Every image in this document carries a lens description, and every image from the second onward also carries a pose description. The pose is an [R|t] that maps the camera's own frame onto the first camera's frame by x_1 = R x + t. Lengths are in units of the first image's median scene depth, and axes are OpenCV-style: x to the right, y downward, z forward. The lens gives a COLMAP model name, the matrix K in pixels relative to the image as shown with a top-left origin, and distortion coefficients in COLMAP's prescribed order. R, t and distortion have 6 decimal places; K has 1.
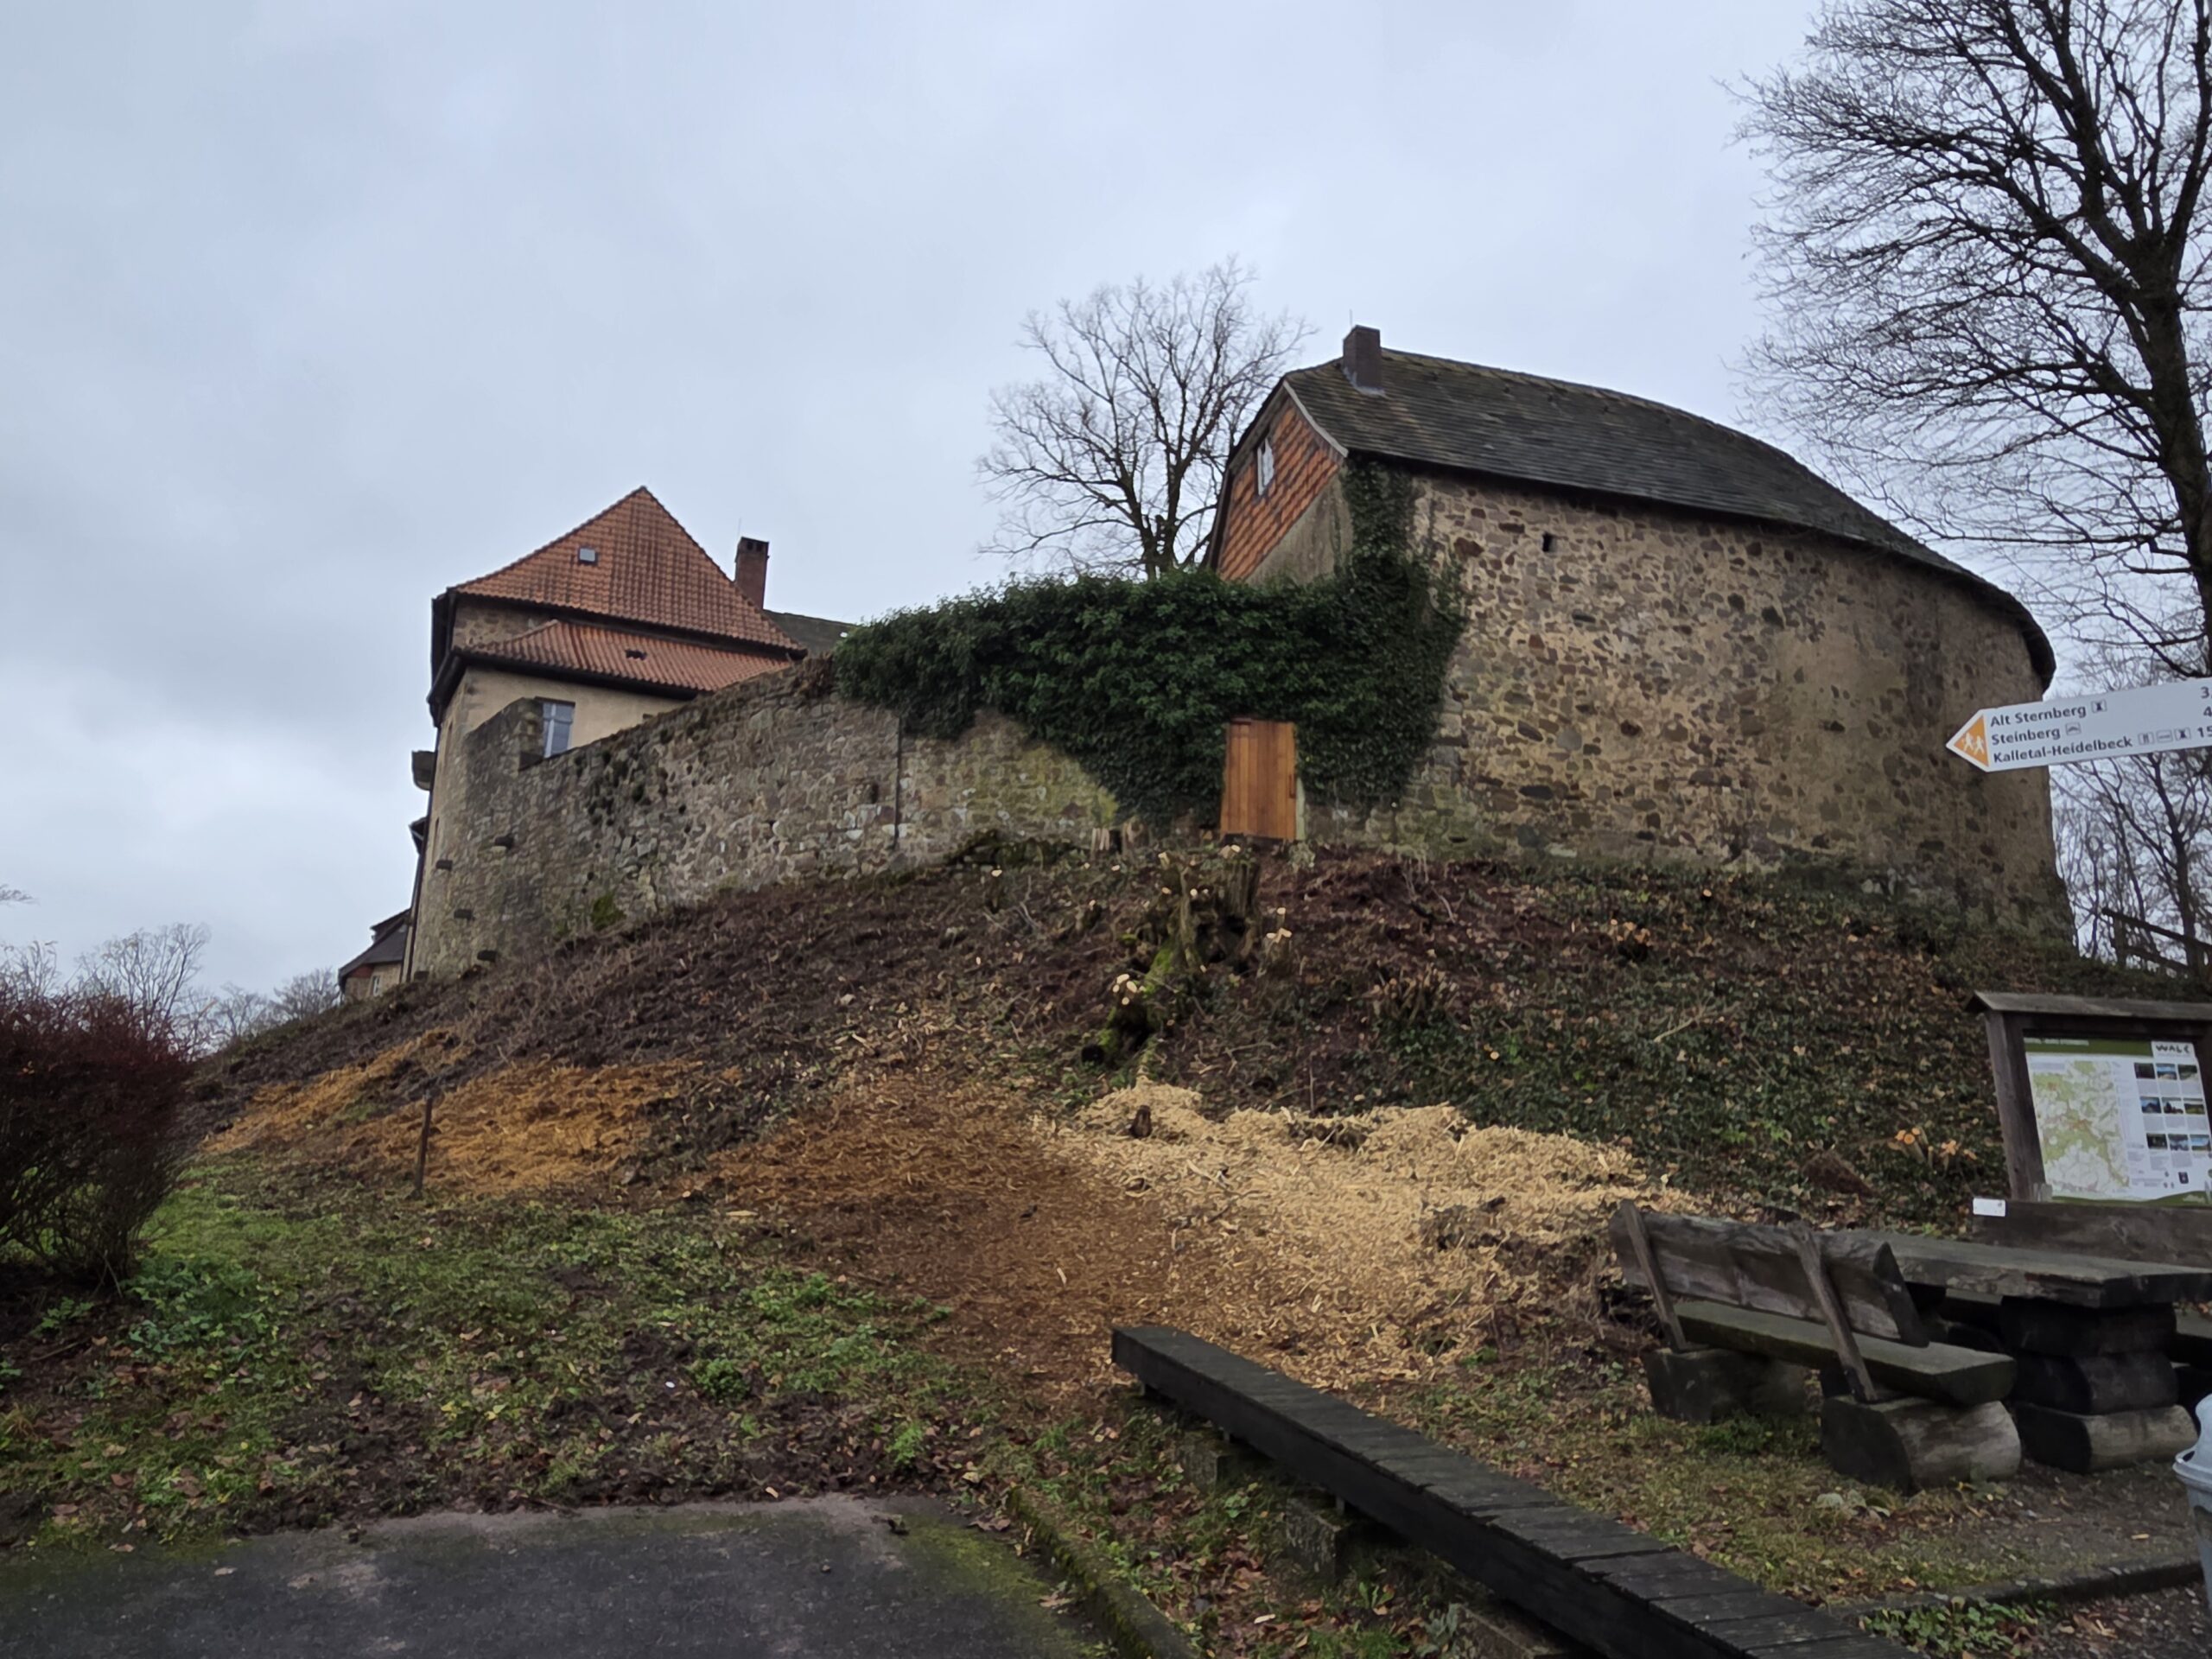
lens RADIAL K [[1336.1, 0, 1106.0], [0, 1336.1, 829.5], [0, 0, 1]] dist [-0.001720, -0.000126]
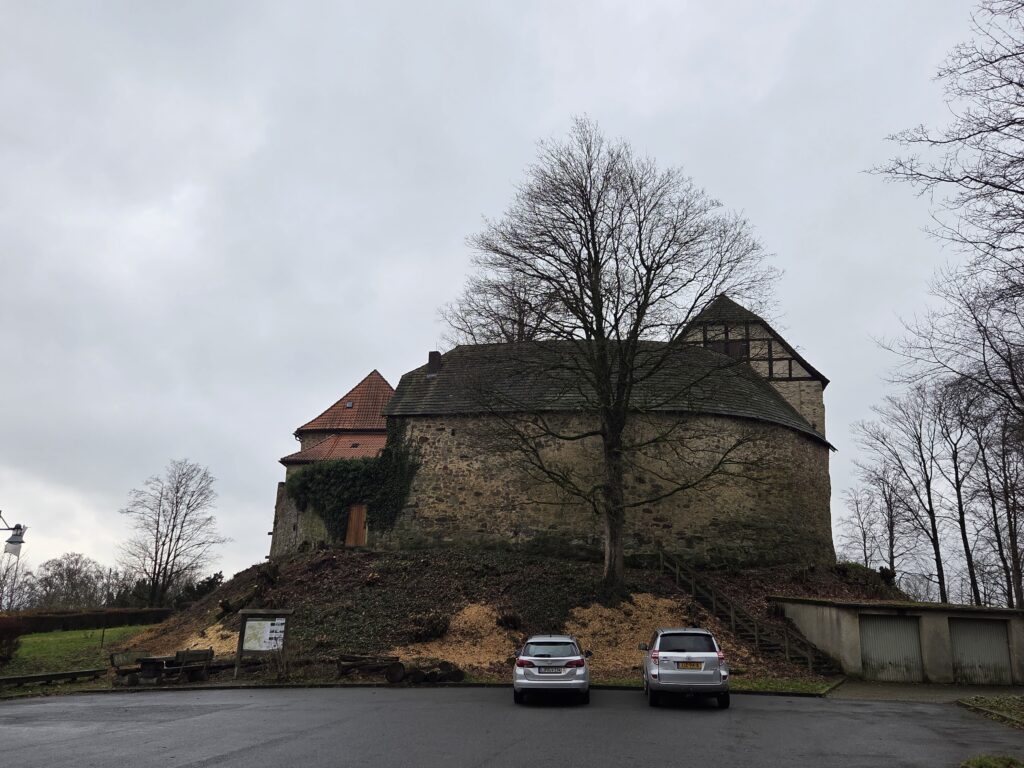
lens RADIAL K [[839.9, 0, 512.0], [0, 839.9, 384.0], [0, 0, 1]] dist [0.062516, 0.000703]
pose [[0.875197, -0.133158, -0.465079, 1.364693], [0.105307, 0.990758, -0.085498, -0.150193], [0.472165, 0.025851, 0.881131, -0.611179]]
